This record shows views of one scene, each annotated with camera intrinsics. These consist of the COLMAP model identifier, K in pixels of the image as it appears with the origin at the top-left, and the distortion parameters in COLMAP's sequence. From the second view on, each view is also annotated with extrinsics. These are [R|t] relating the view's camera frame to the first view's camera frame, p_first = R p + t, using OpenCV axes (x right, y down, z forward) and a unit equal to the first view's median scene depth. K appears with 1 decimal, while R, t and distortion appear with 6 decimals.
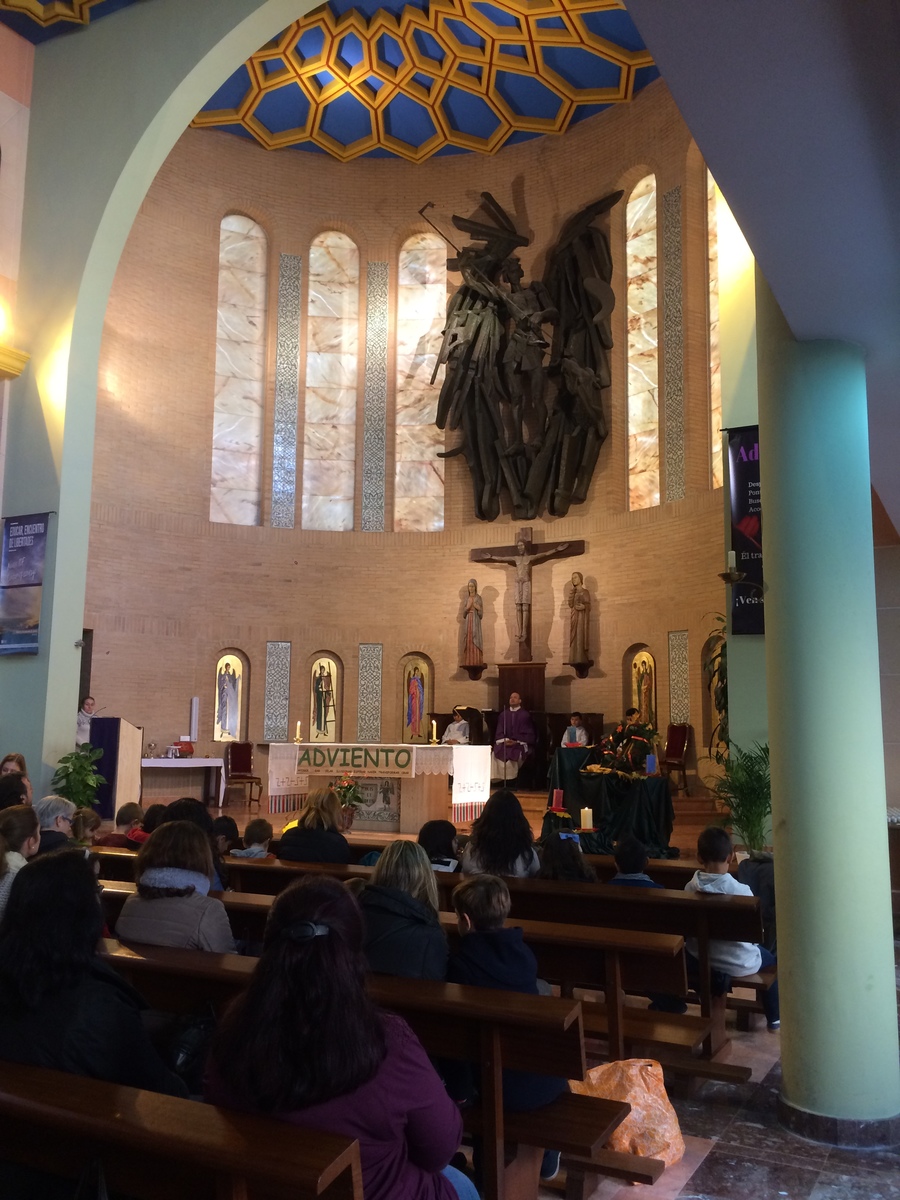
lens RADIAL K [[1033.6, 0, 448.4], [0, 1033.6, 596.2], [0, 0, 1]] dist [0.083524, -0.116879]
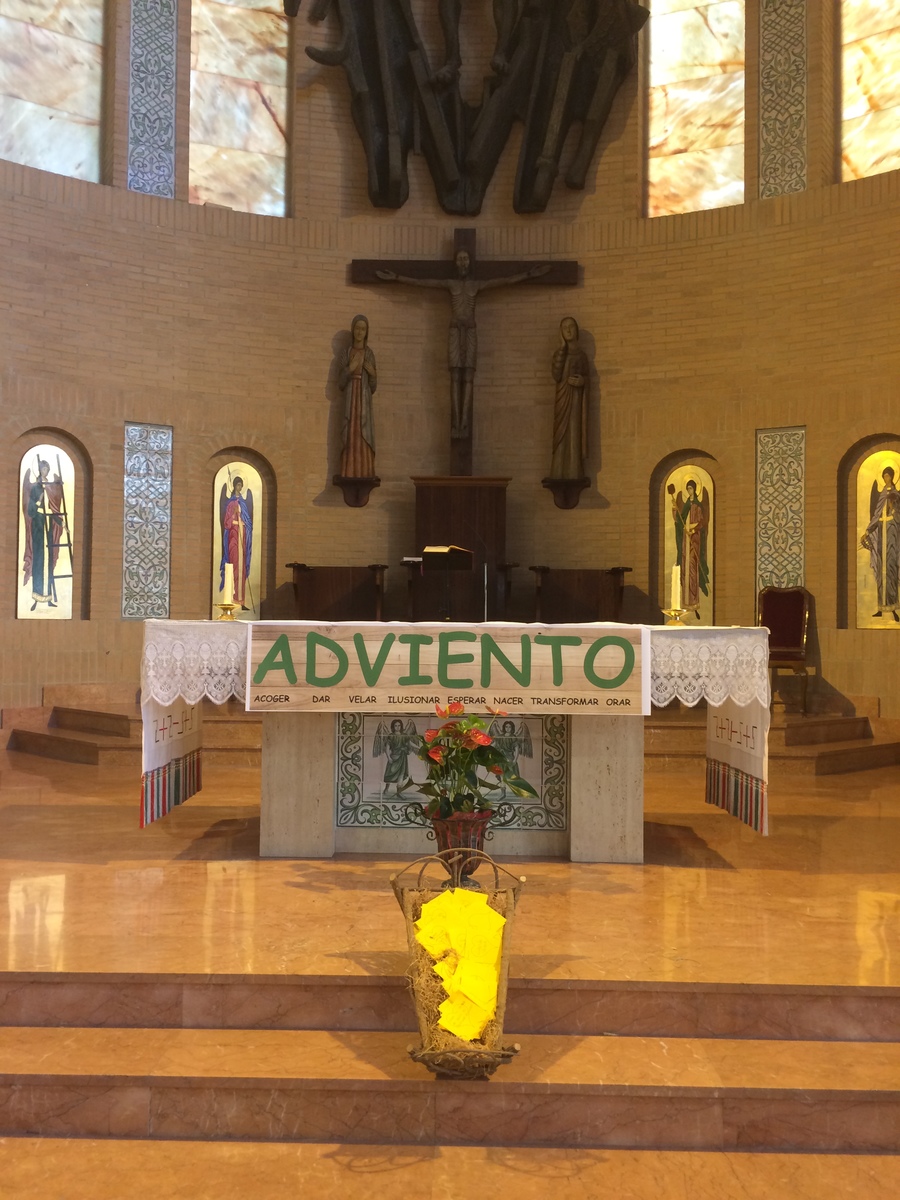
lens RADIAL K [[1033.6, 0, 453.0], [0, 1033.6, 596.2], [0, 0, 1]] dist [0.083524, -0.116879]
pose [[0.891240, 0.012958, 0.453346, -0.174559], [-0.064424, 0.993073, 0.098266, 0.071053], [-0.448933, -0.116785, 0.885901, 0.492144]]
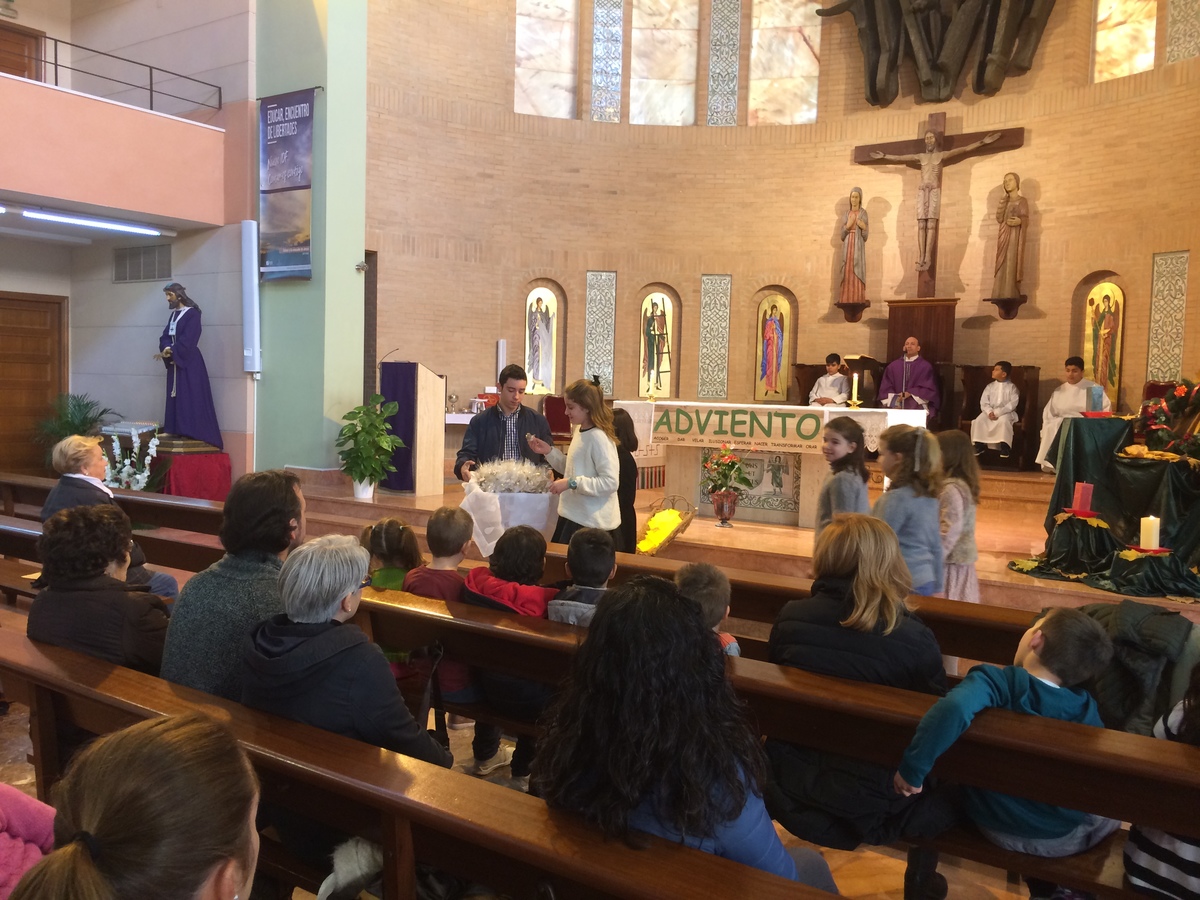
lens RADIAL K [[1033.6, 0, 595.5], [0, 1033.6, 447.9], [0, 0, 1]] dist [0.083524, -0.116879]
pose [[0.992850, 0.023879, -0.116954, -0.072580], [-0.000908, 0.981269, 0.192642, 0.023899], [0.119363, -0.191158, 0.974275, 0.200325]]
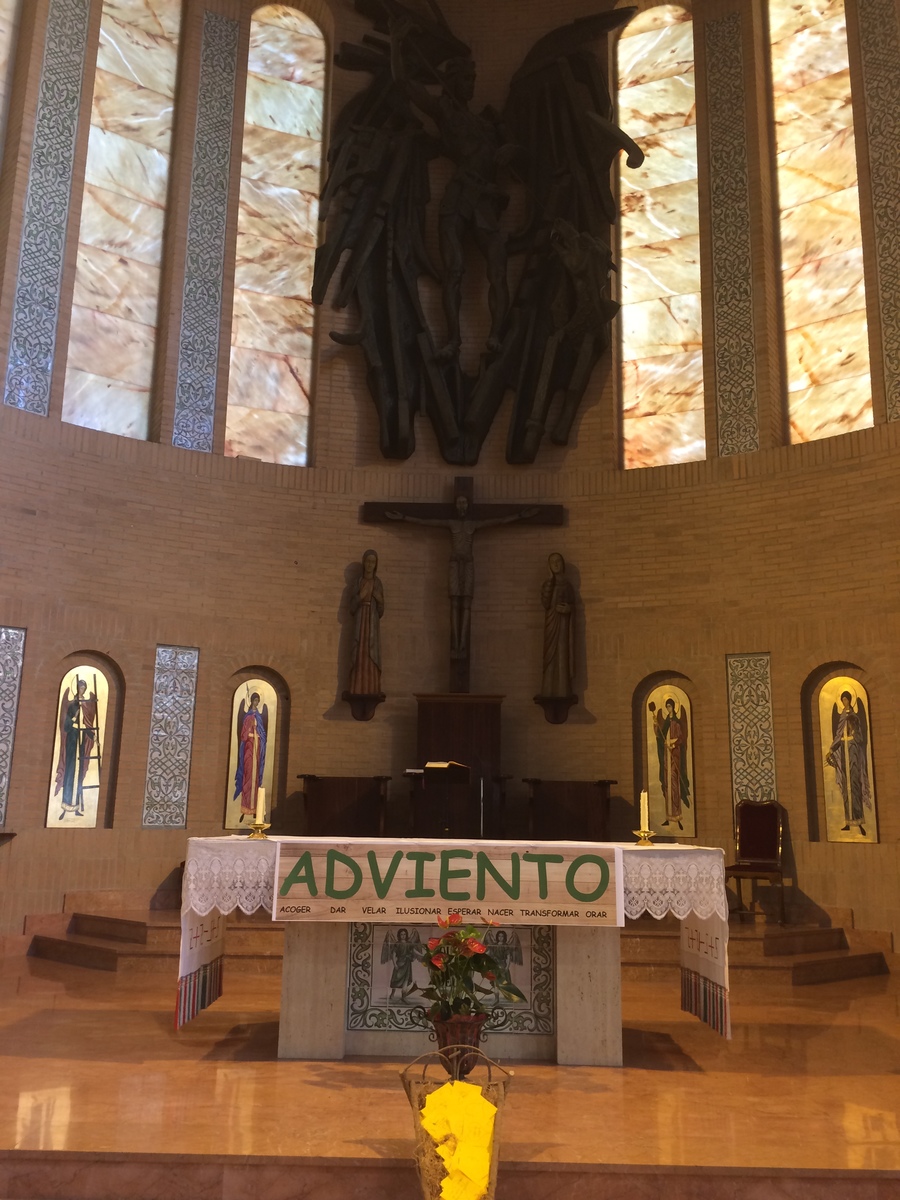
lens RADIAL K [[1033.6, 0, 452.1], [0, 1033.6, 595.7], [0, 0, 1]] dist [0.083524, -0.116879]
pose [[0.890251, 0.102544, 0.443777, -0.197825], [-0.070419, 0.993599, -0.088328, 0.059124], [-0.449994, 0.047383, 0.891774, 0.449636]]
